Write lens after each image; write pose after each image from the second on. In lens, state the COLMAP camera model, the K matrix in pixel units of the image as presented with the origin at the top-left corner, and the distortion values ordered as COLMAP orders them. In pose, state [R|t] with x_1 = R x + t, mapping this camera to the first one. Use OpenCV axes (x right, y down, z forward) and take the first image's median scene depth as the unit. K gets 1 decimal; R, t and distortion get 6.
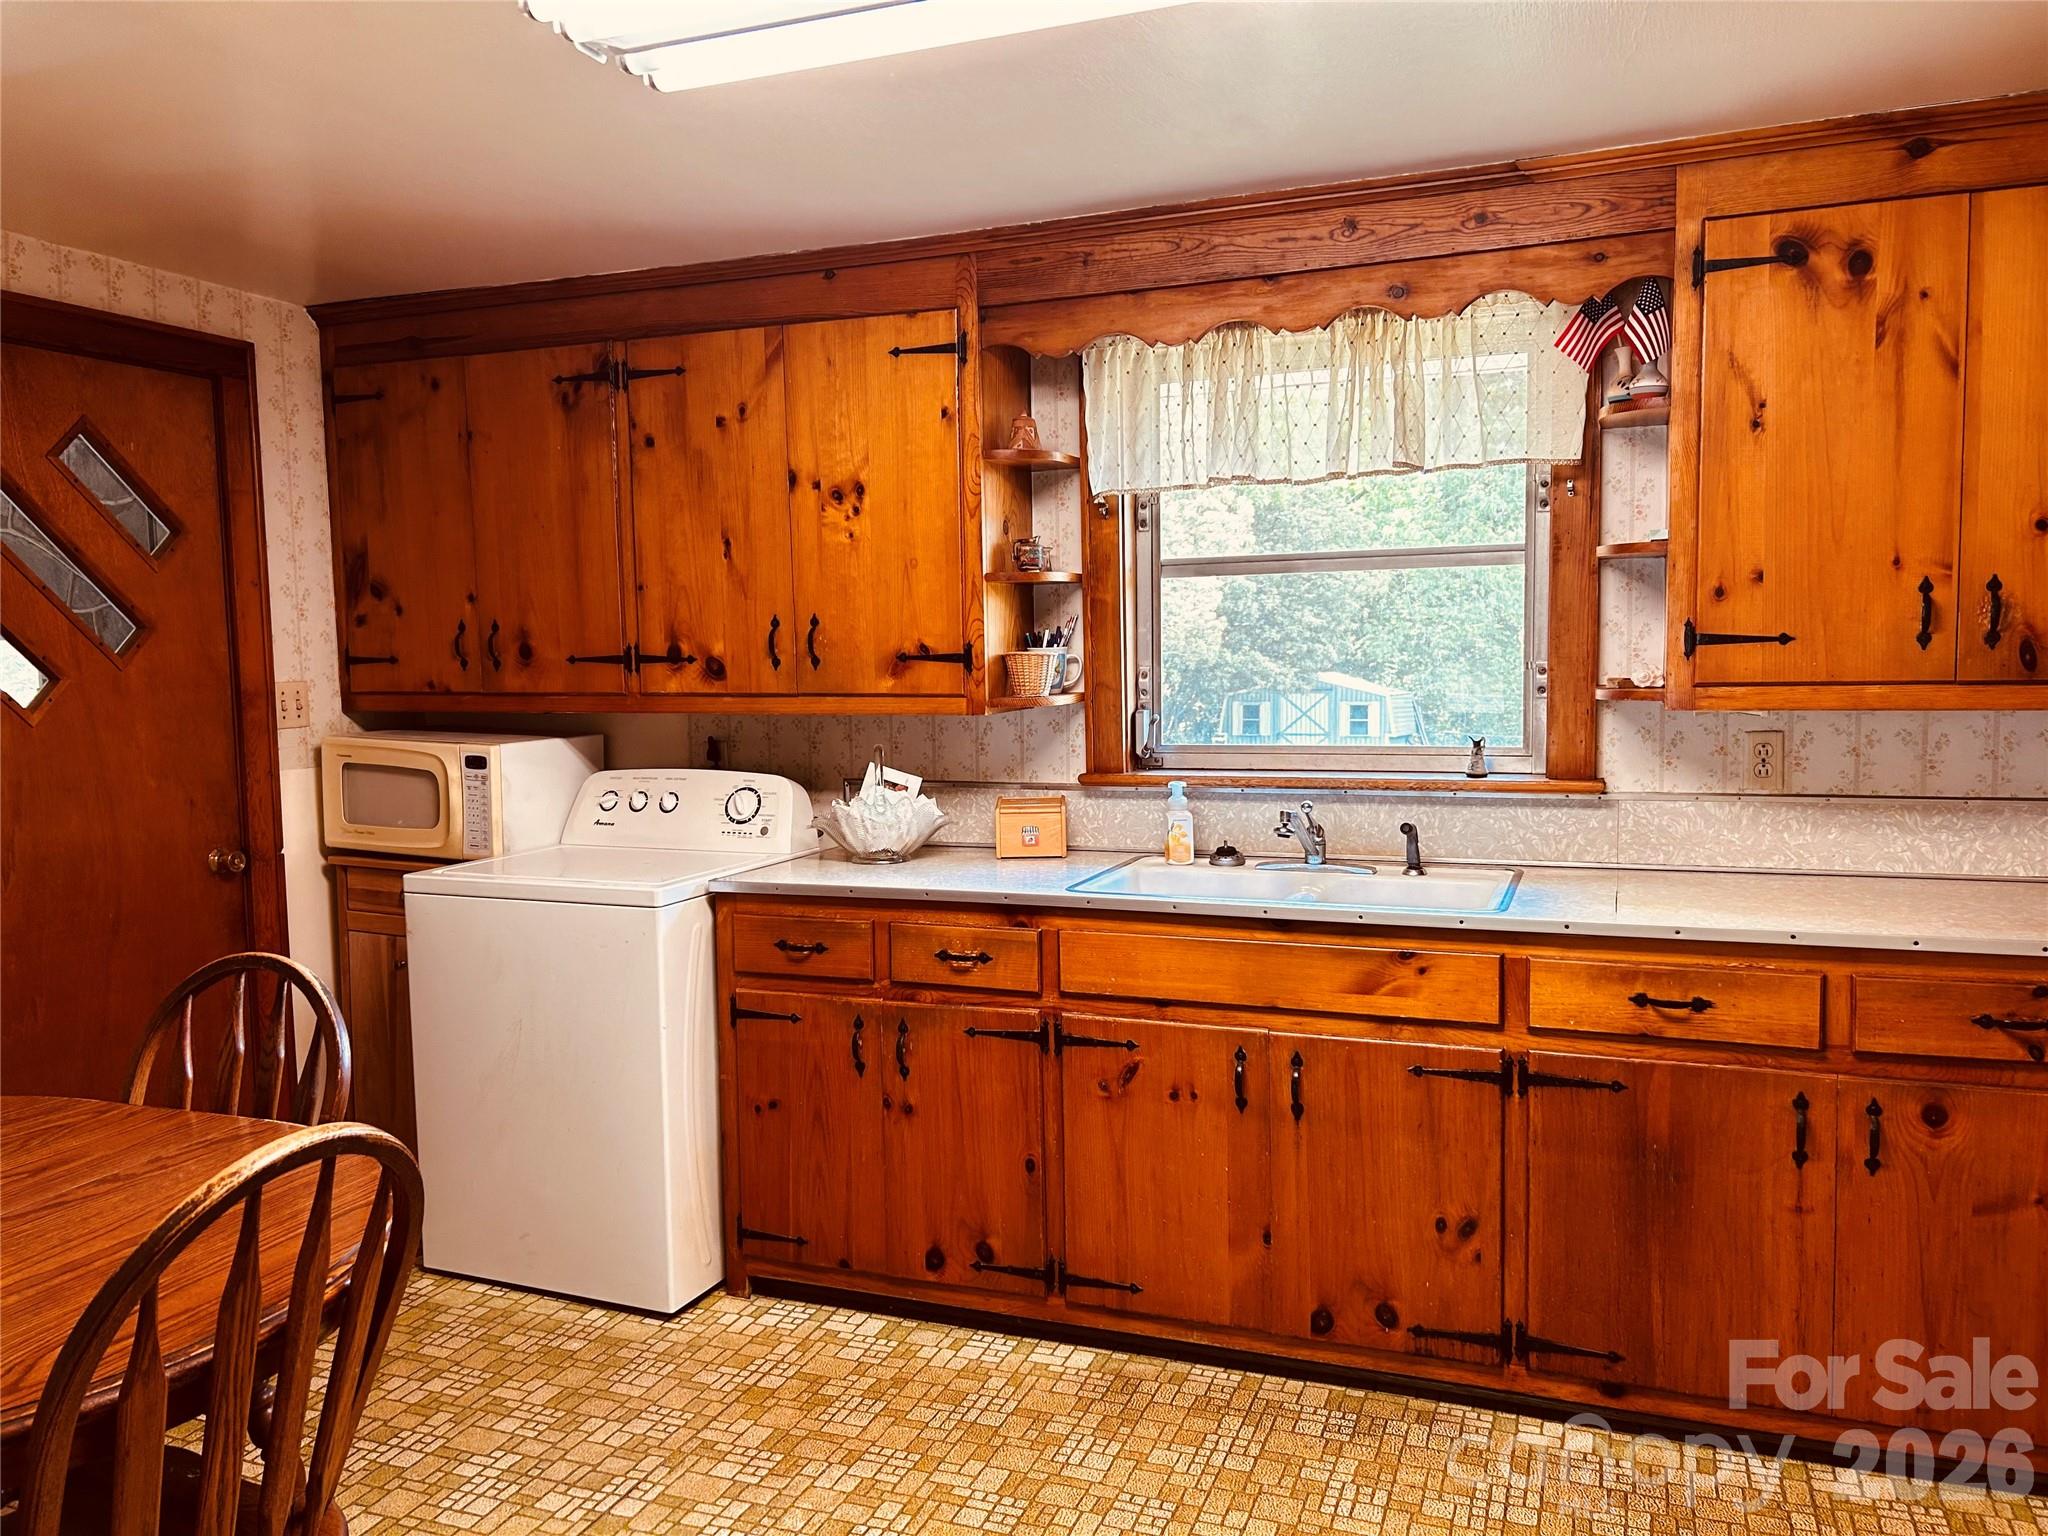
lens RADIAL K [[1537.5, 0, 1014.8], [0, 1537.5, 765.0], [0, 0, 1]] dist [0.053411, -0.064204]
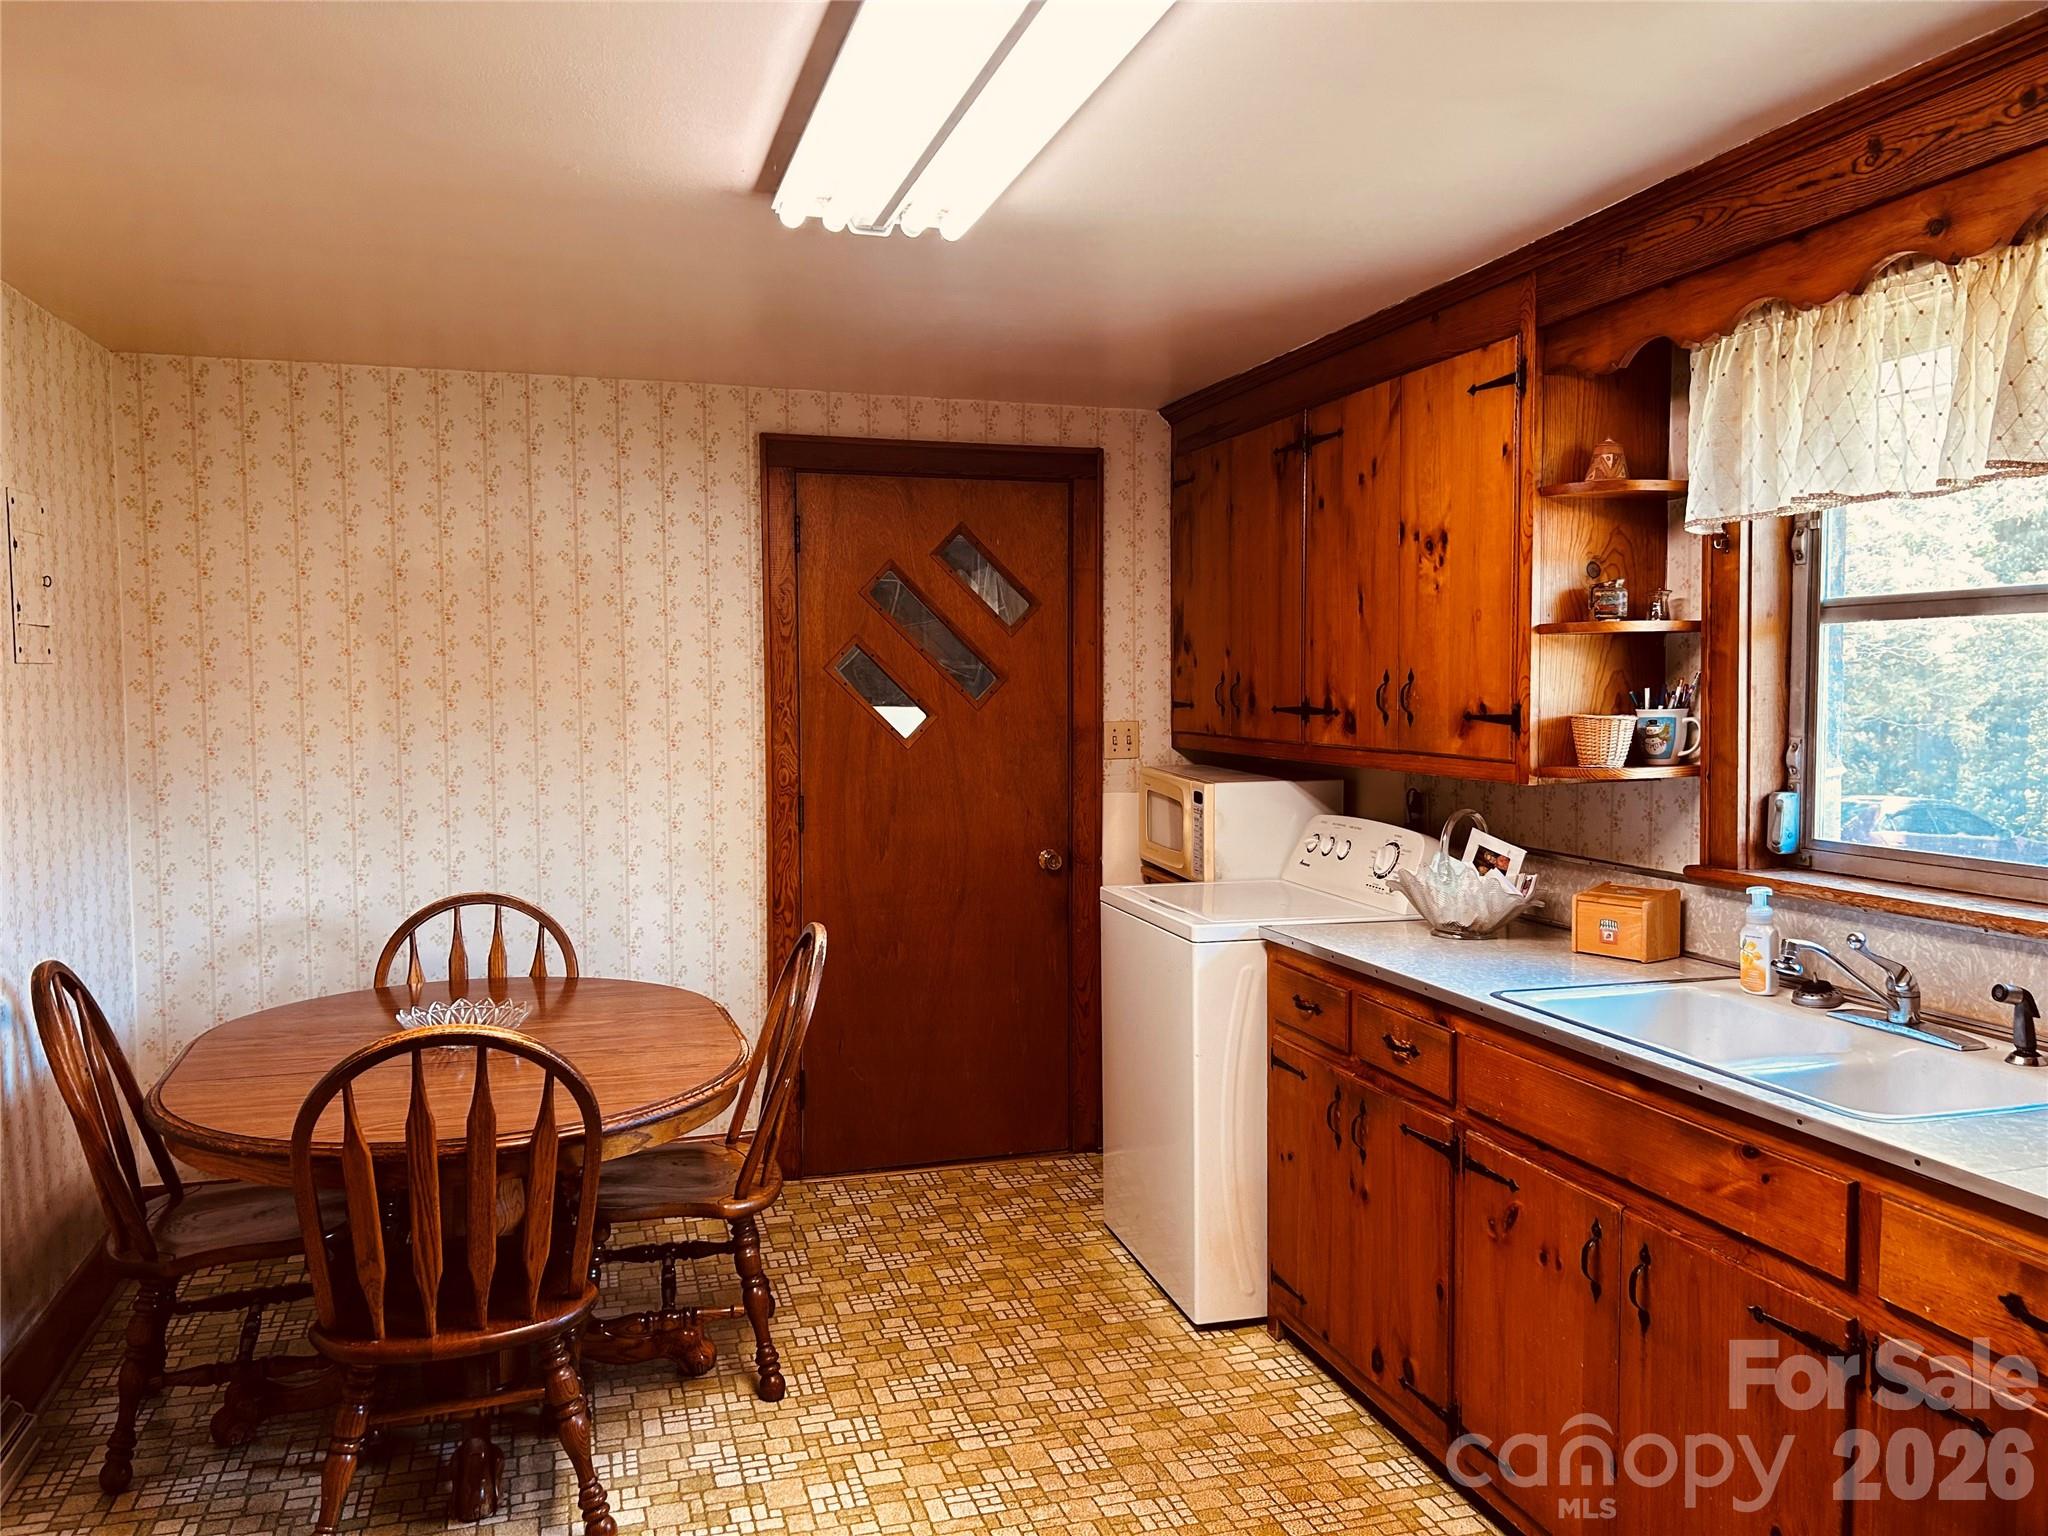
lens RADIAL K [[1537.5, 0, 1003.3], [0, 1537.5, 767.0], [0, 0, 1]] dist [0.053411, -0.064204]
pose [[0.610876, 0.055916, -0.789749, 0.546781], [-0.063902, 0.997731, 0.021213, -0.047022], [0.789143, 0.037508, 0.613063, 0.235407]]
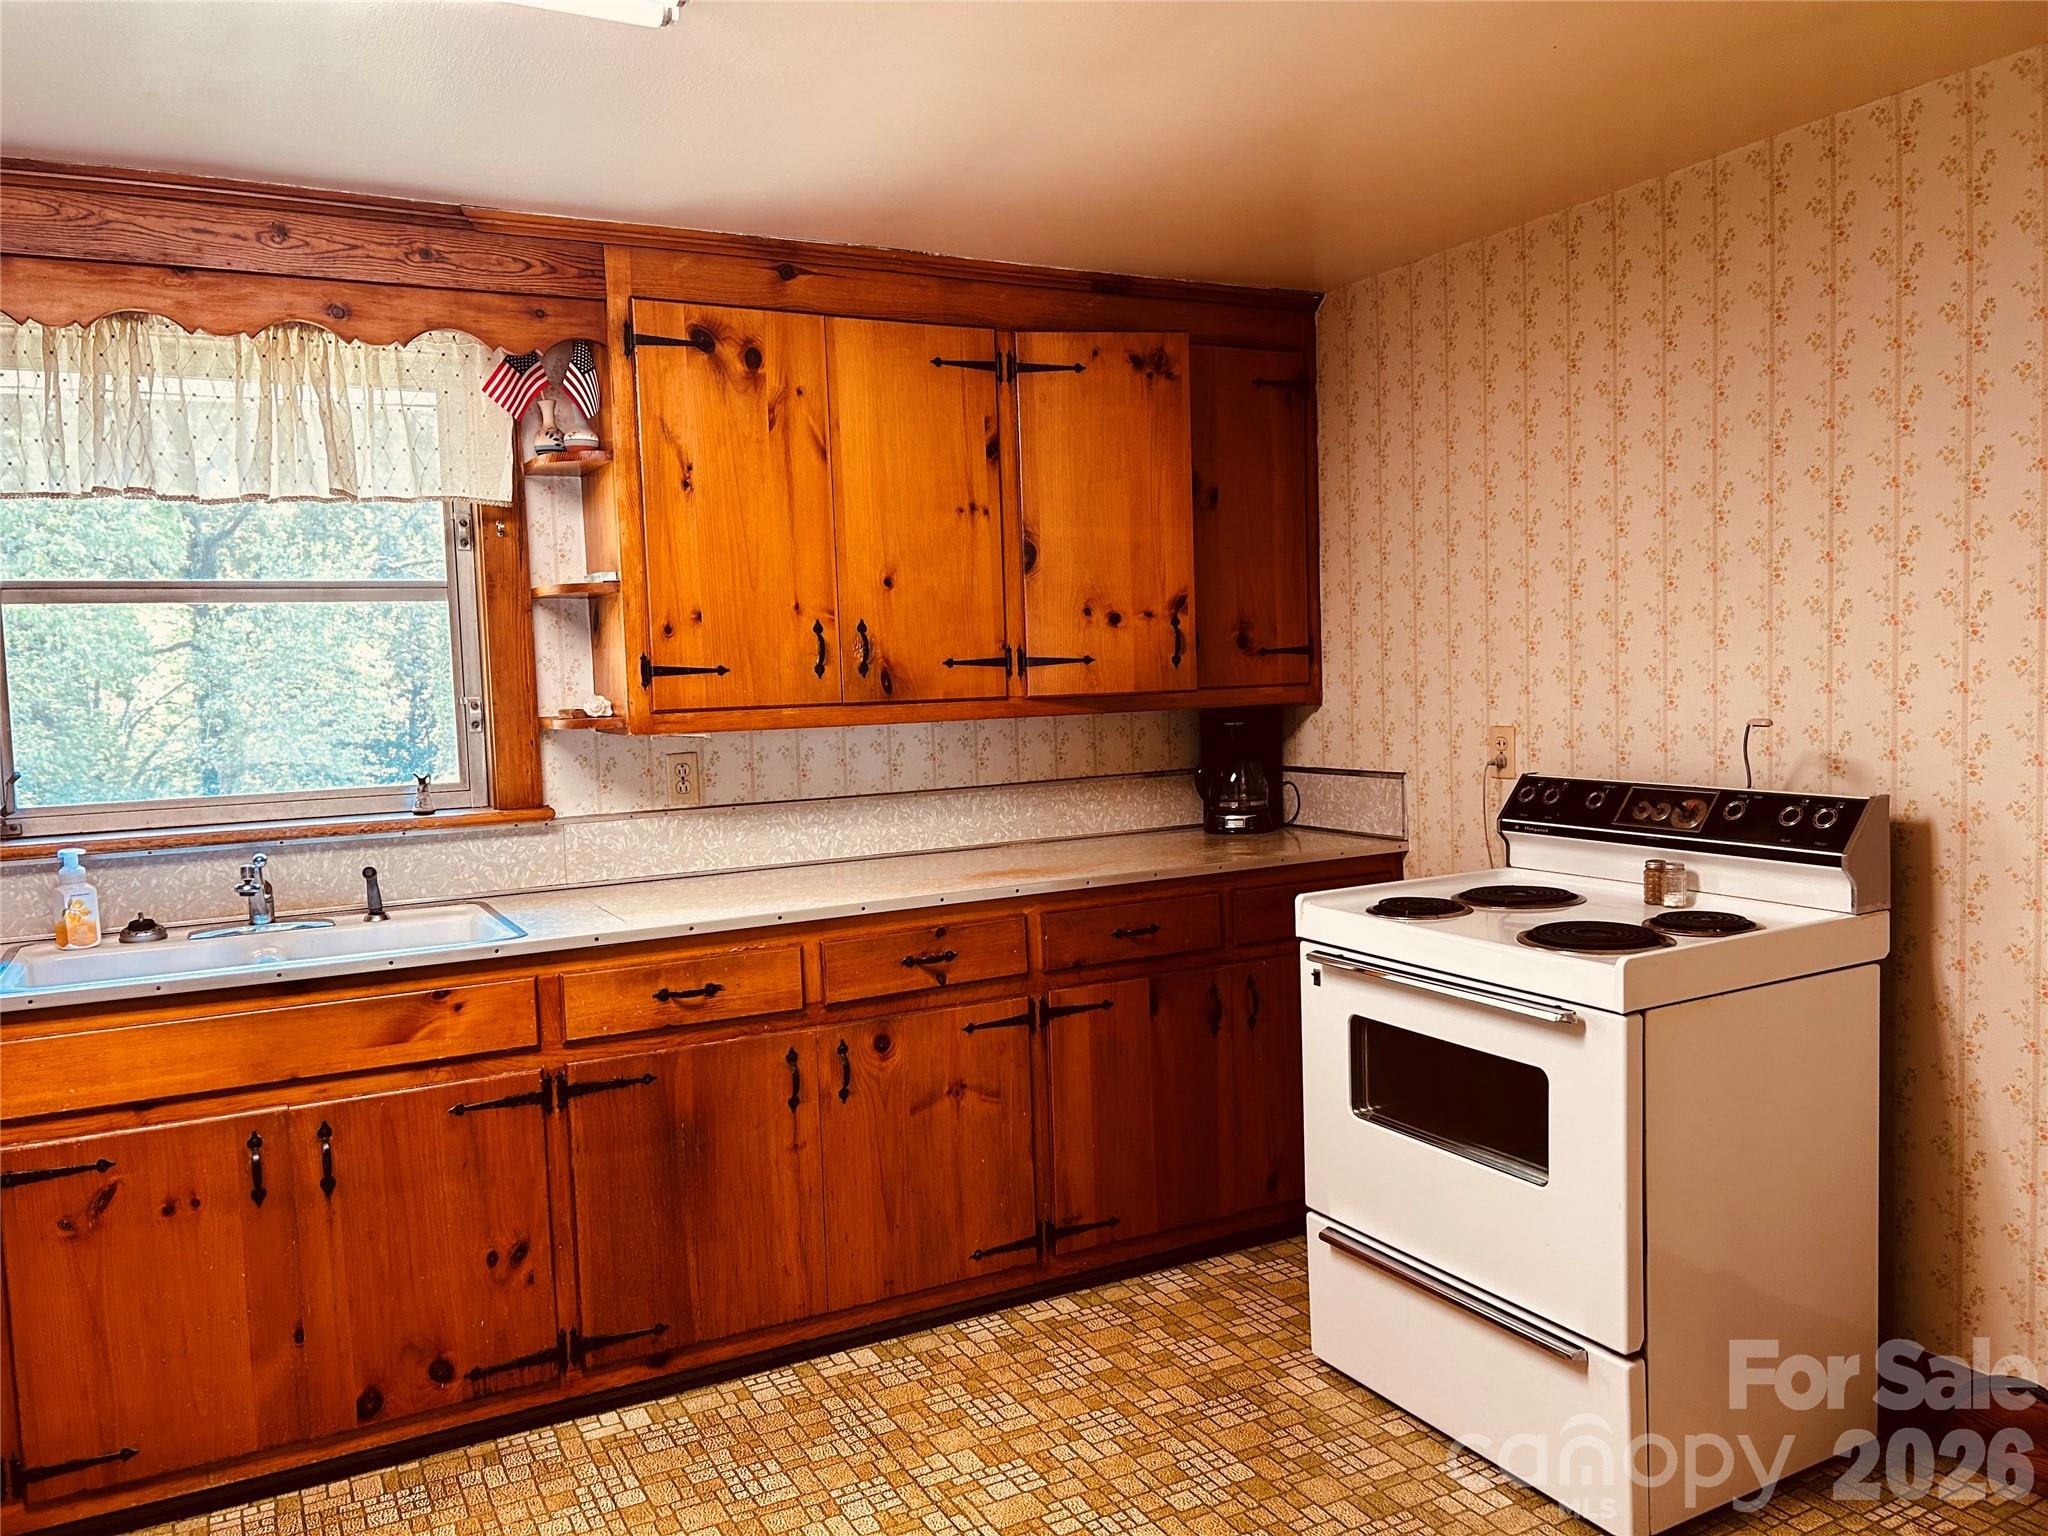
lens RADIAL K [[1537.5, 0, 1023.4], [0, 1537.5, 777.8], [0, 0, 1]] dist [0.053411, -0.064204]
pose [[0.648849, -0.058241, 0.758685, -0.217276], [0.079794, 0.996777, 0.008275, 0.007154], [-0.756722, 0.055169, 0.651405, 0.068749]]
